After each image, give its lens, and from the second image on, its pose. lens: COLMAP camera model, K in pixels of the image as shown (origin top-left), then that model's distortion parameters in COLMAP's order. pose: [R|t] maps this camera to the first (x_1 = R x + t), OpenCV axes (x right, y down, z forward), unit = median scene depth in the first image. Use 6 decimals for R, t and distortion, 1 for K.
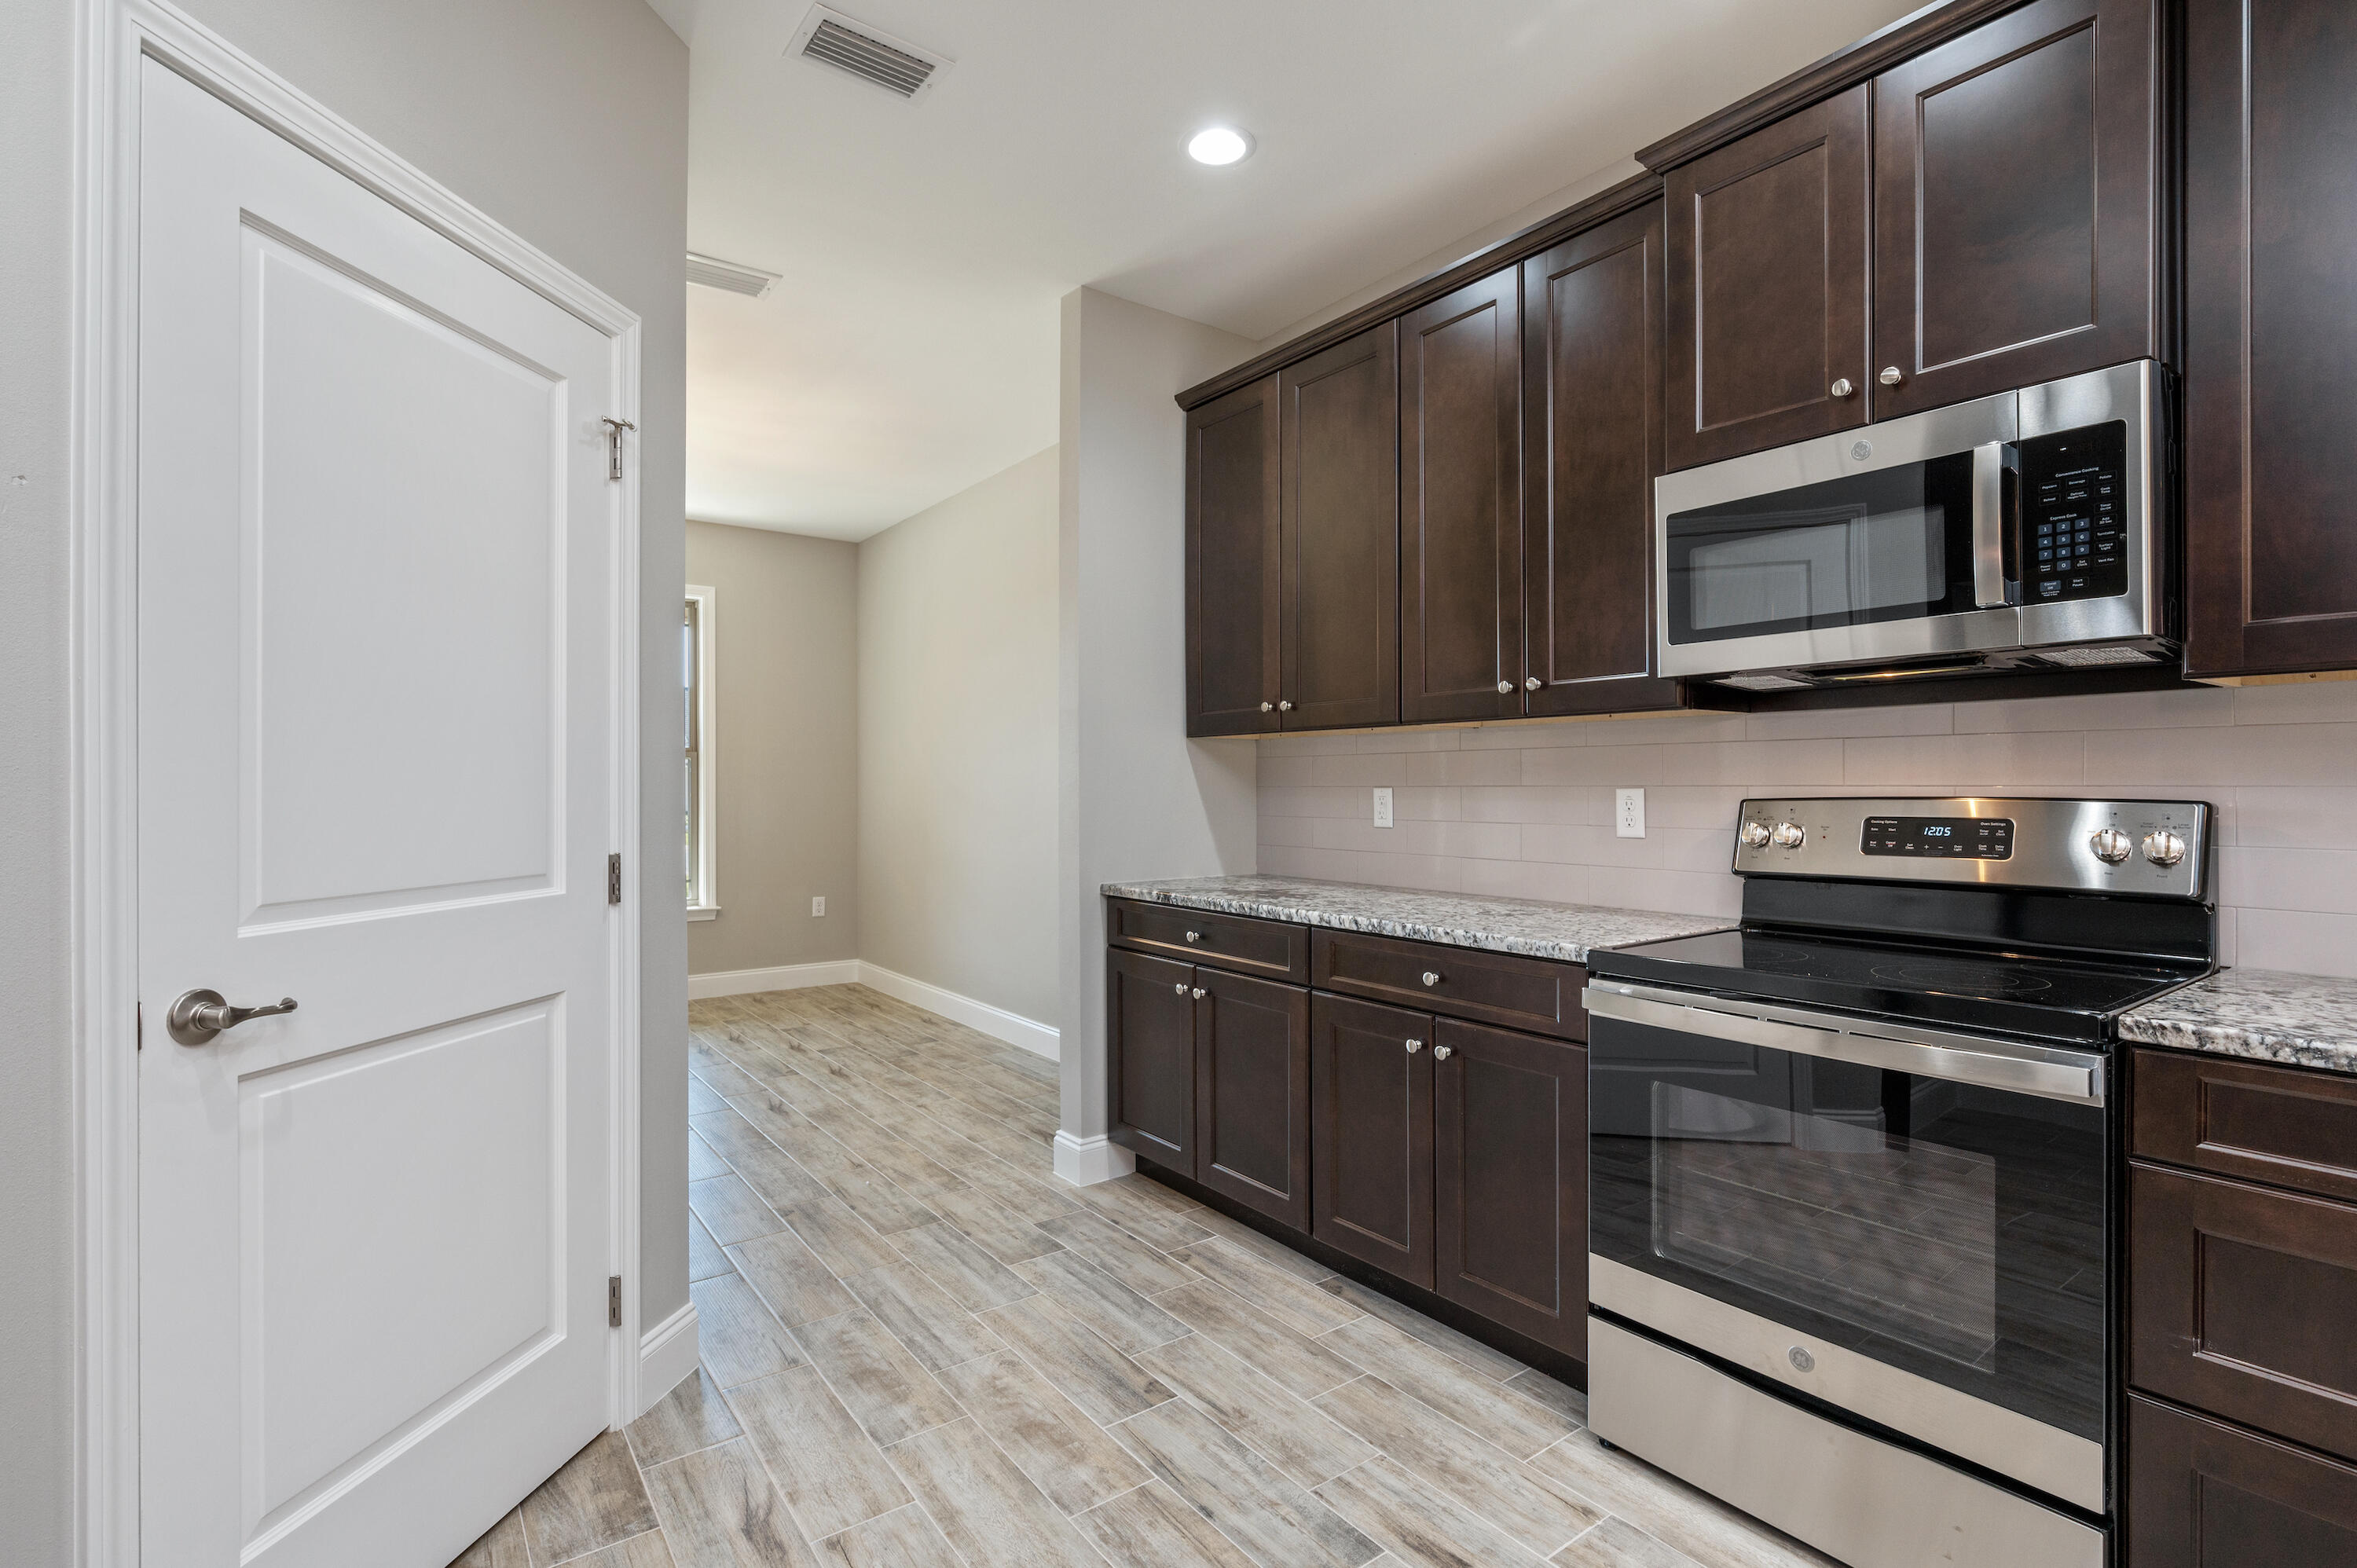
lens RADIAL K [[1056.6, 0, 1153.7], [0, 1056.6, 795.6], [0, 0, 1]] dist [-0.007479, 0.000339]
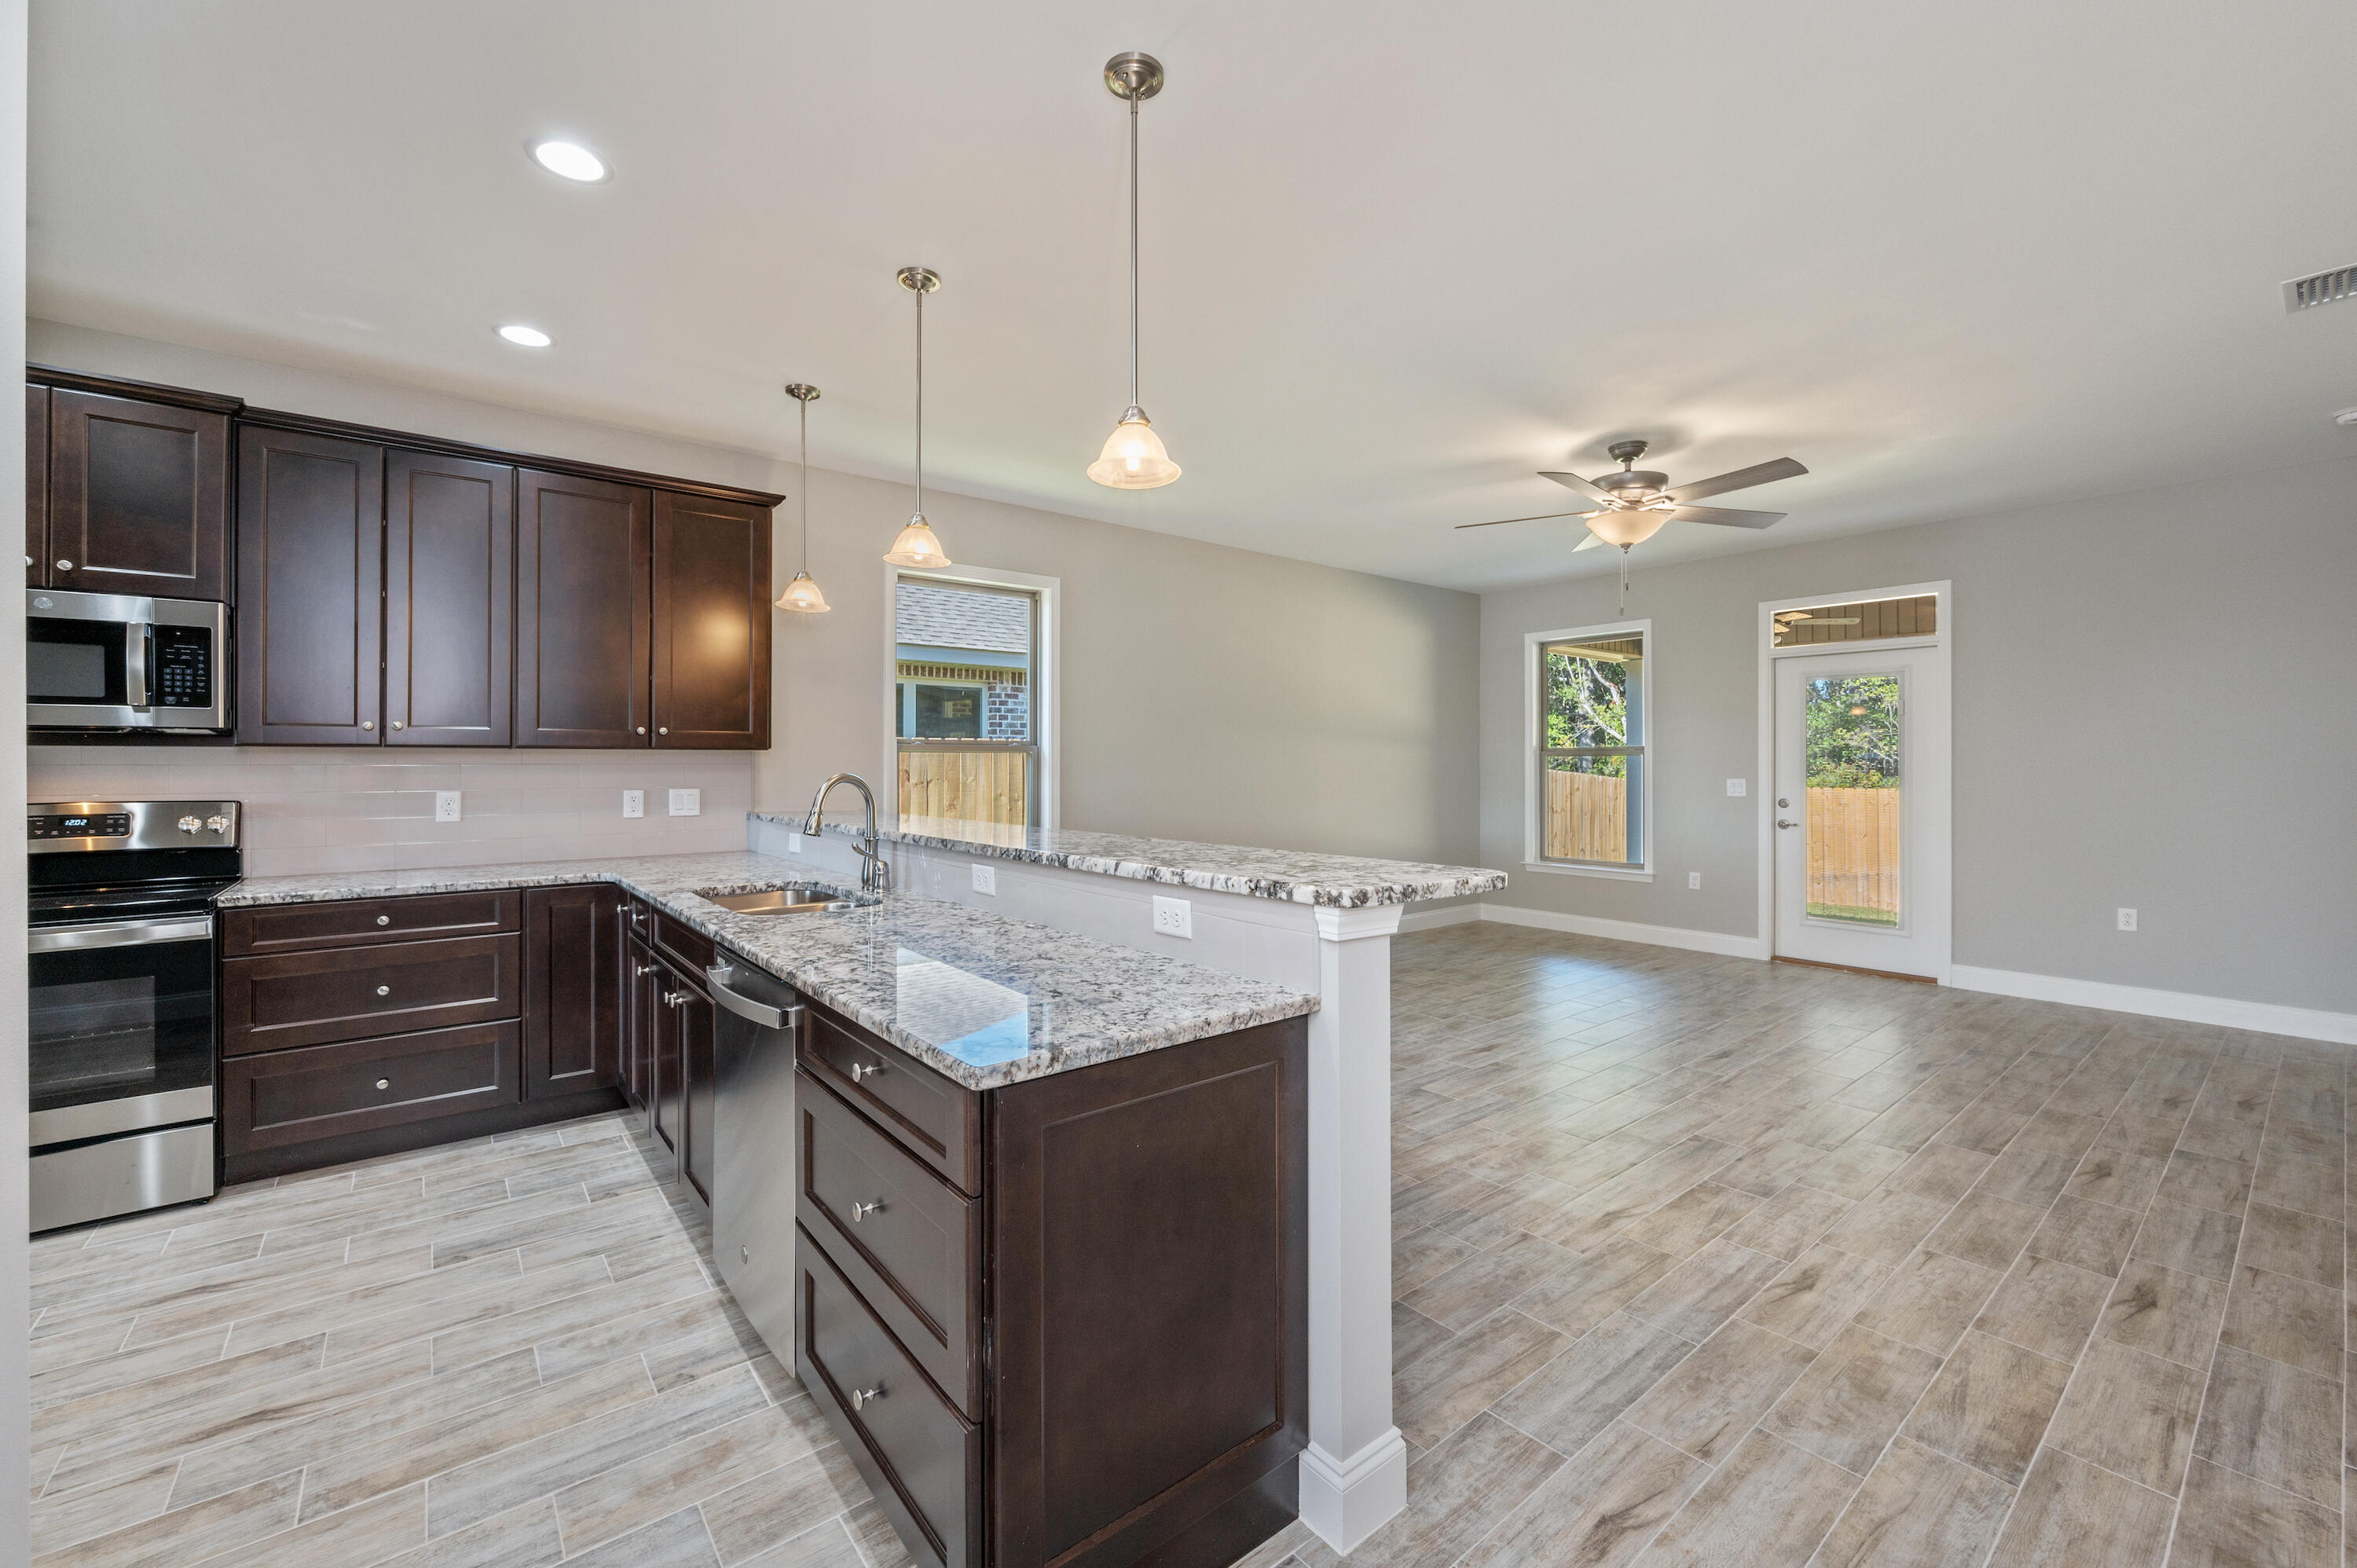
lens RADIAL K [[951.5, 0, 1199.8], [0, 951.5, 764.3], [0, 0, 1]] dist [-0.006389, 0.001417]
pose [[-0.060560, 0.002701, 0.998161, -0.818454], [0.008729, 0.999960, -0.002176, -0.037592], [-0.998126, 0.008582, -0.060581, -0.655495]]
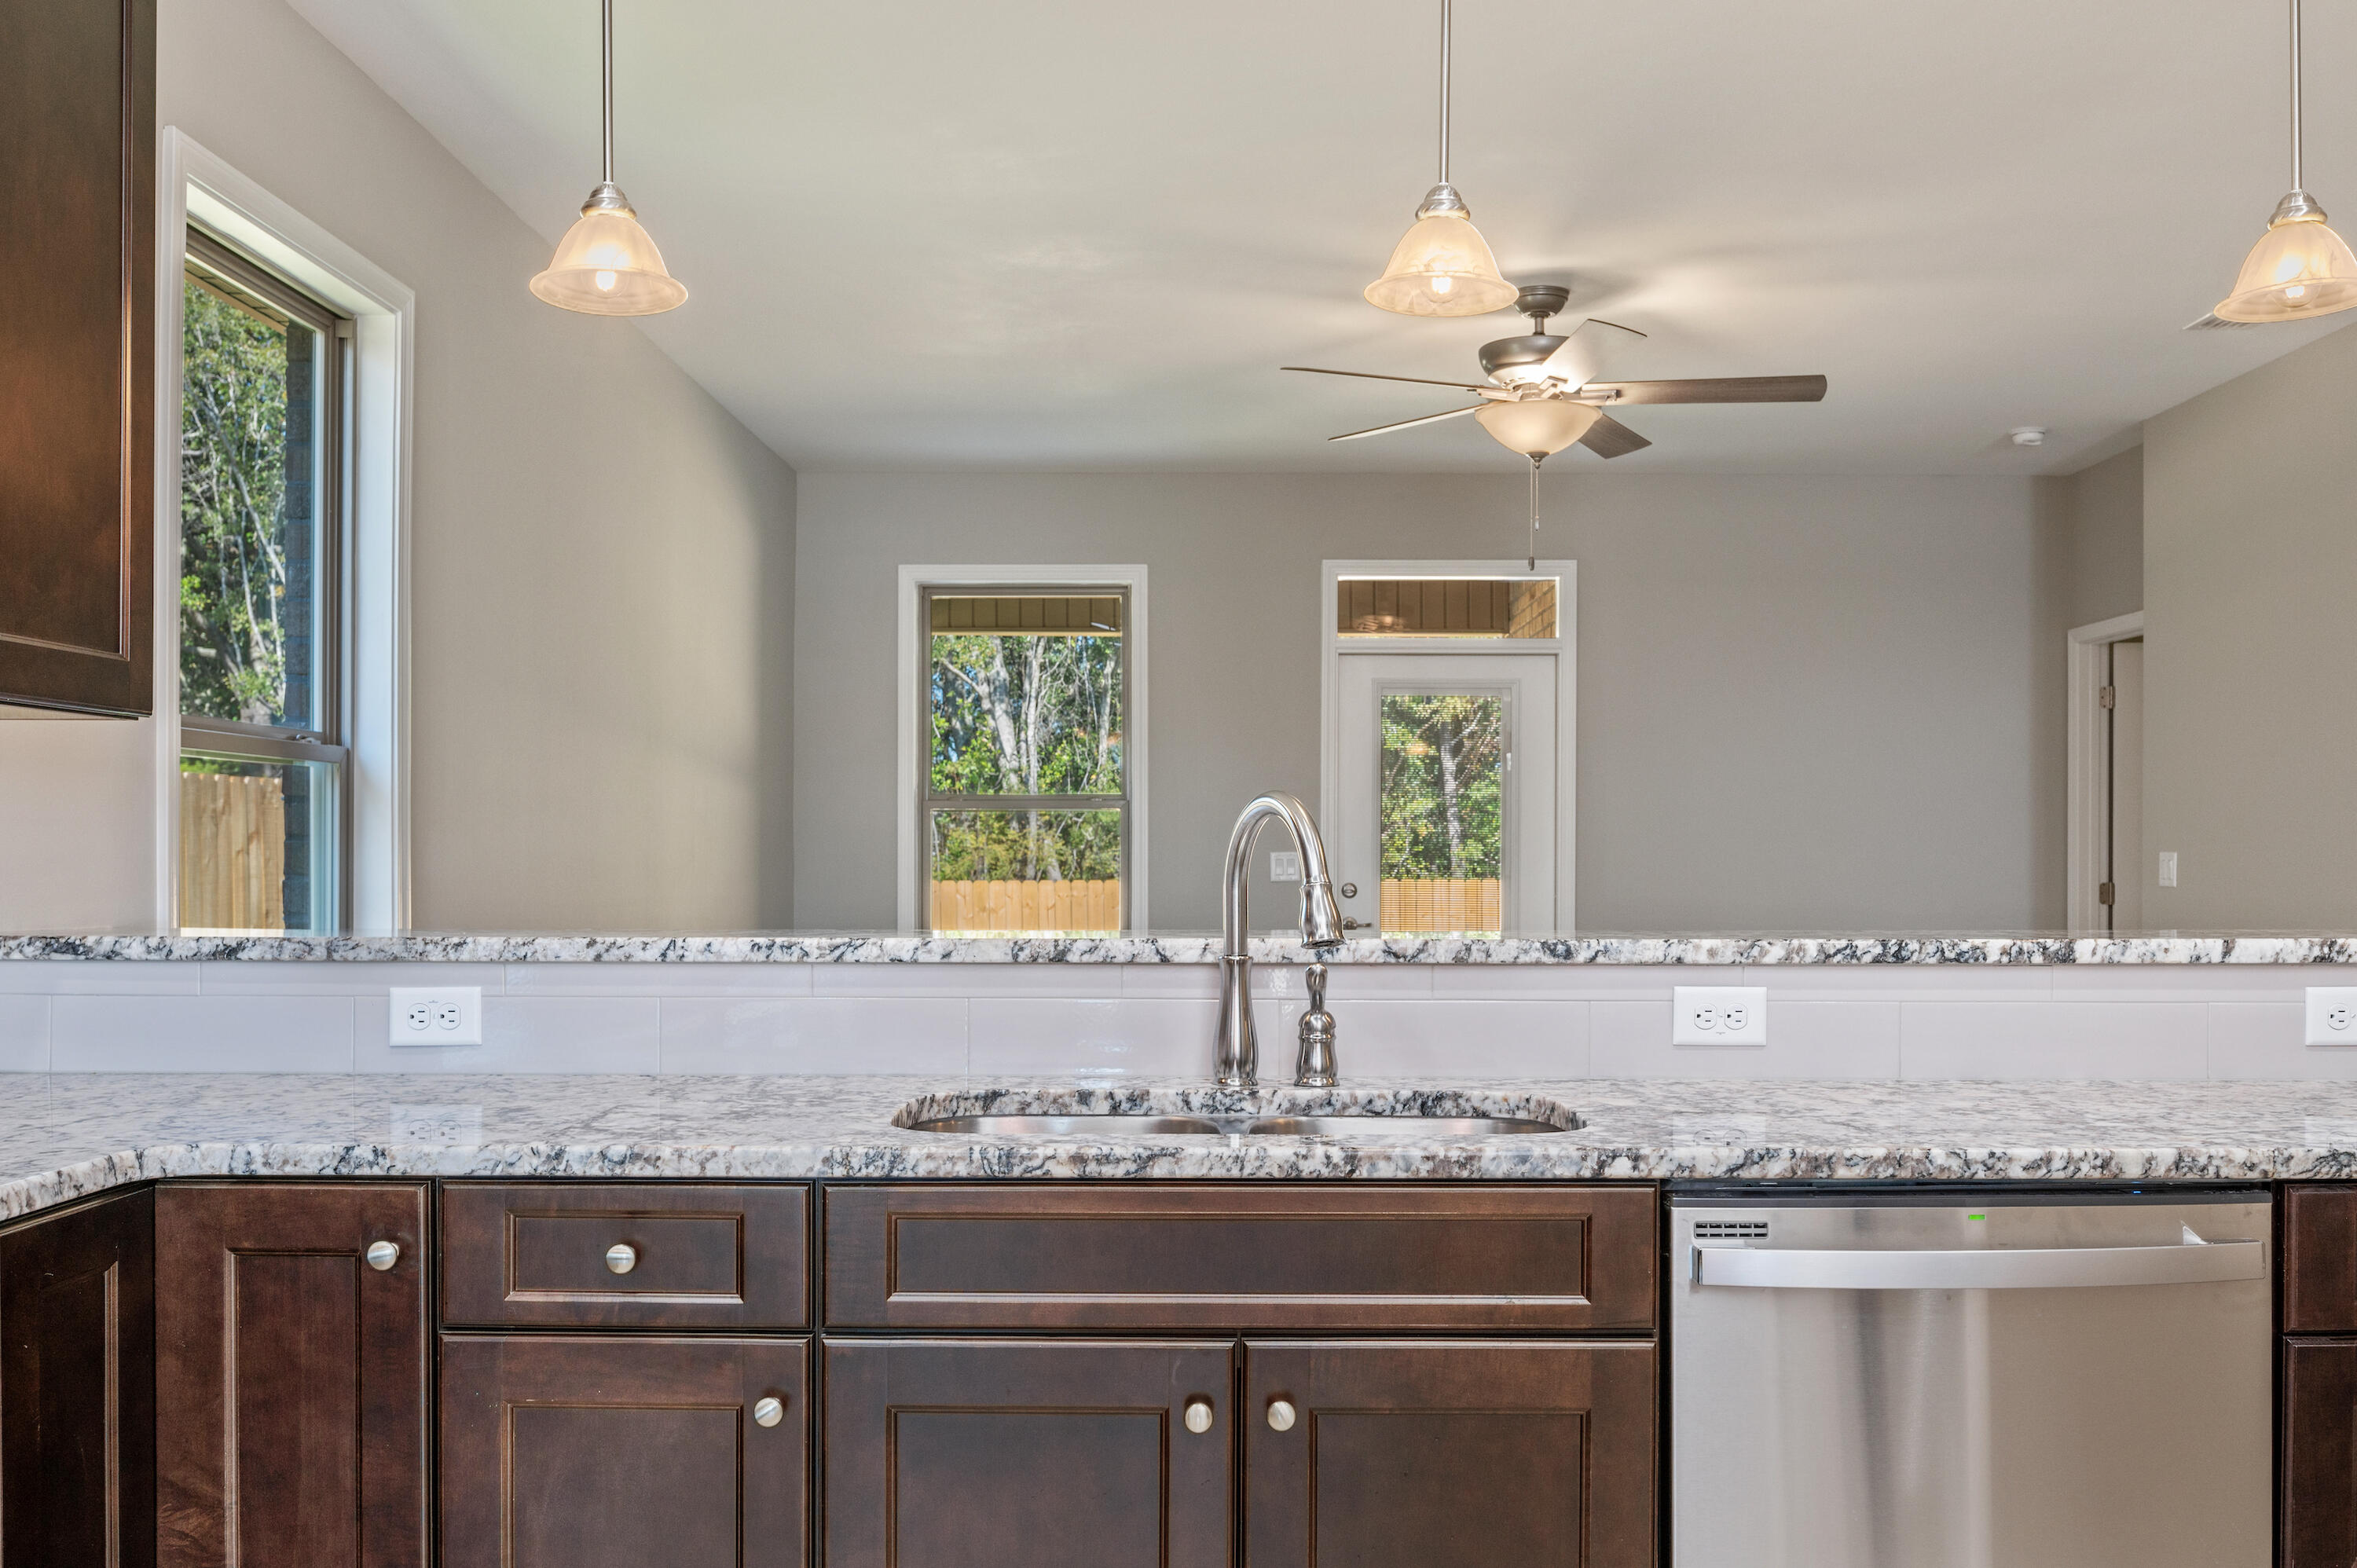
lens RADIAL K [[2082.5, 0, 1205.8], [0, 2082.5, 857.0], [0, 0, 1]] dist [-0.033318, 0.015659]
pose [[-0.811967, -0.003631, 0.583692, -0.111284], [0.001222, 0.999968, 0.007920, -0.004102], [-0.583702, 0.007144, -0.811937, 0.684540]]
